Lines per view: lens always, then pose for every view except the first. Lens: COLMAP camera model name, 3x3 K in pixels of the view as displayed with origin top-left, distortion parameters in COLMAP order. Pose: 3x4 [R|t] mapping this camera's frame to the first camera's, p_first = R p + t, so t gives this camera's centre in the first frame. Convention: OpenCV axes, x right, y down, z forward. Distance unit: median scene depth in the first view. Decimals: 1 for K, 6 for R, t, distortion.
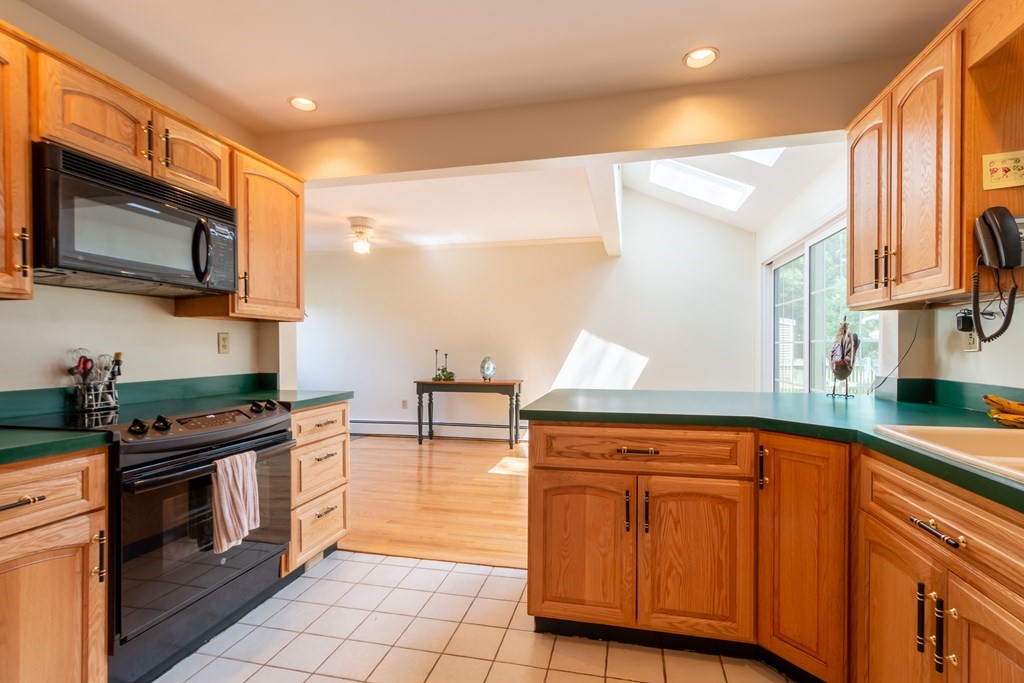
lens RADIAL K [[487.9, 0, 499.3], [0, 487.9, 352.3], [0, 0, 1]] dist [0.008123, -0.000157]
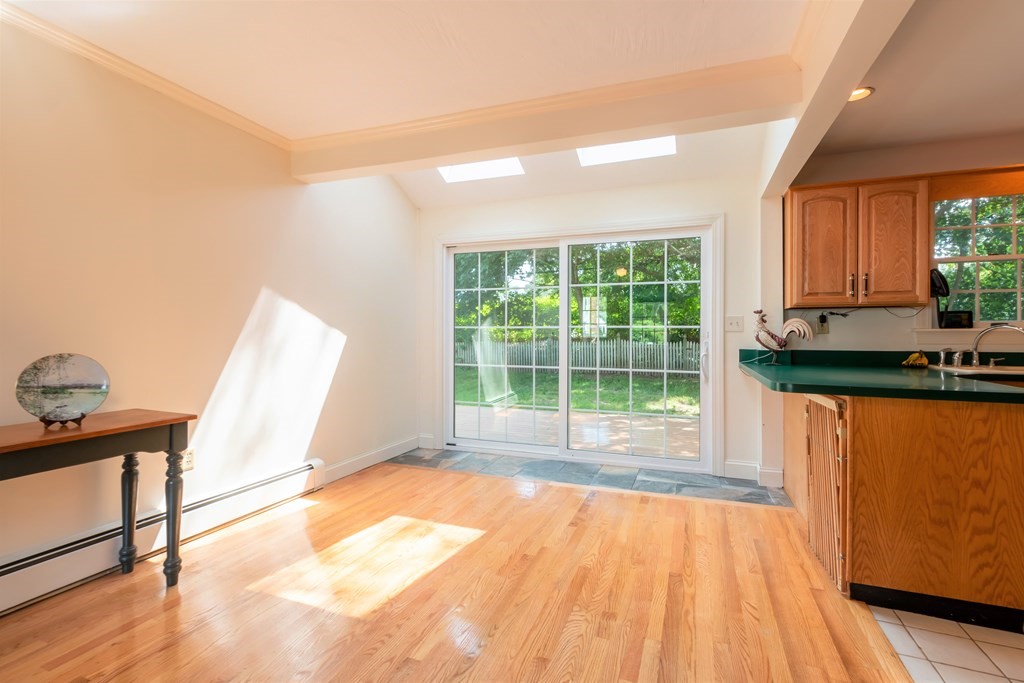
lens RADIAL K [[487.9, 0, 511.7], [0, 487.9, 336.0], [0, 0, 1]] dist [0.008123, -0.000157]
pose [[0.082705, 0.000049, 0.996574, -1.027615], [0.008138, 0.999967, -0.000724, -0.002154], [-0.996541, 0.008170, 0.082702, 2.052663]]
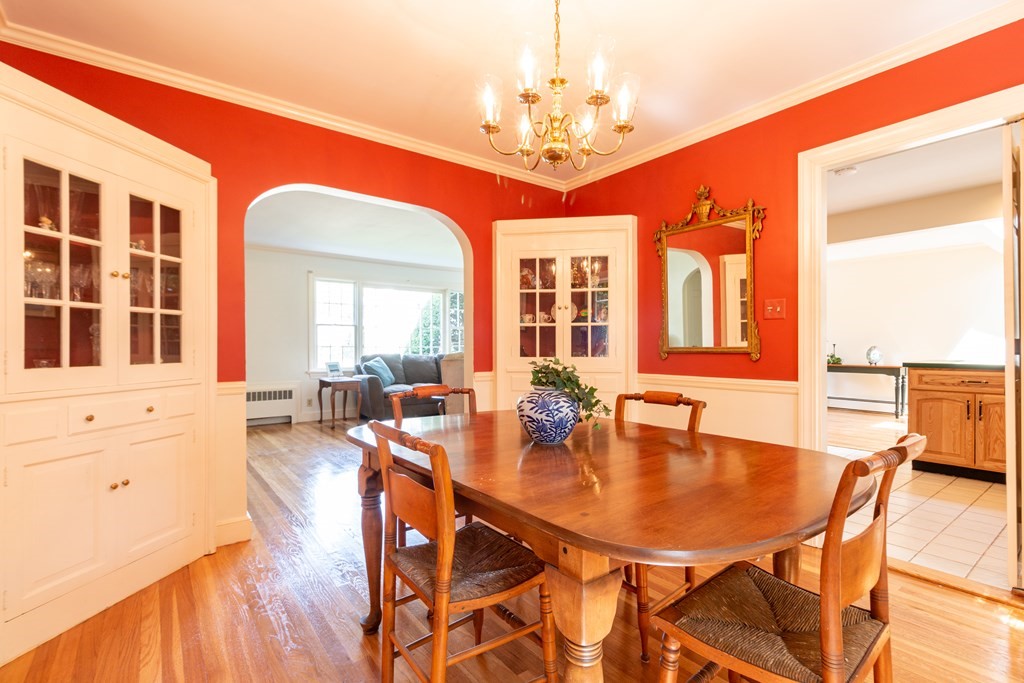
lens RADIAL K [[487.9, 0, 510.5], [0, 487.9, 342.6], [0, 0, 1]] dist [0.008123, -0.000157]
pose [[0.800438, 0.001897, -0.599413, -0.048064], [-0.010854, 0.999877, -0.011330, 0.076523], [0.599317, 0.015575, 0.800360, -1.856266]]
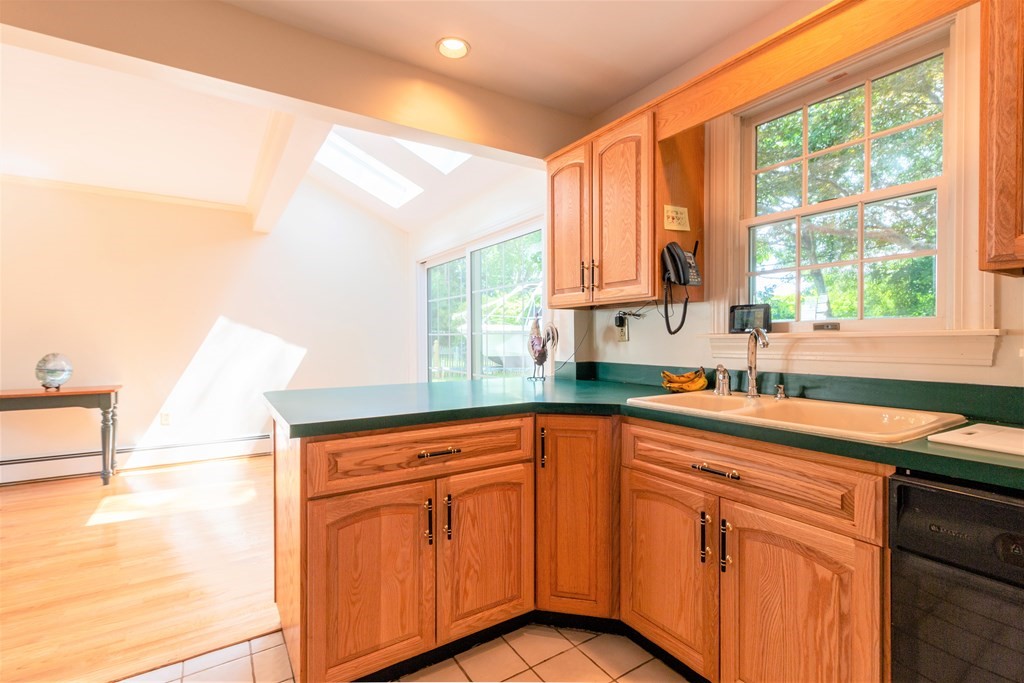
lens RADIAL K [[487.9, 0, 524.6], [0, 487.9, 344.9], [0, 0, 1]] dist [0.008123, -0.000157]
pose [[0.670892, -0.009183, 0.741499, -0.273530], [0.008245, 0.999954, 0.004924, -0.000984], [-0.741510, 0.002810, 0.670936, 0.266022]]
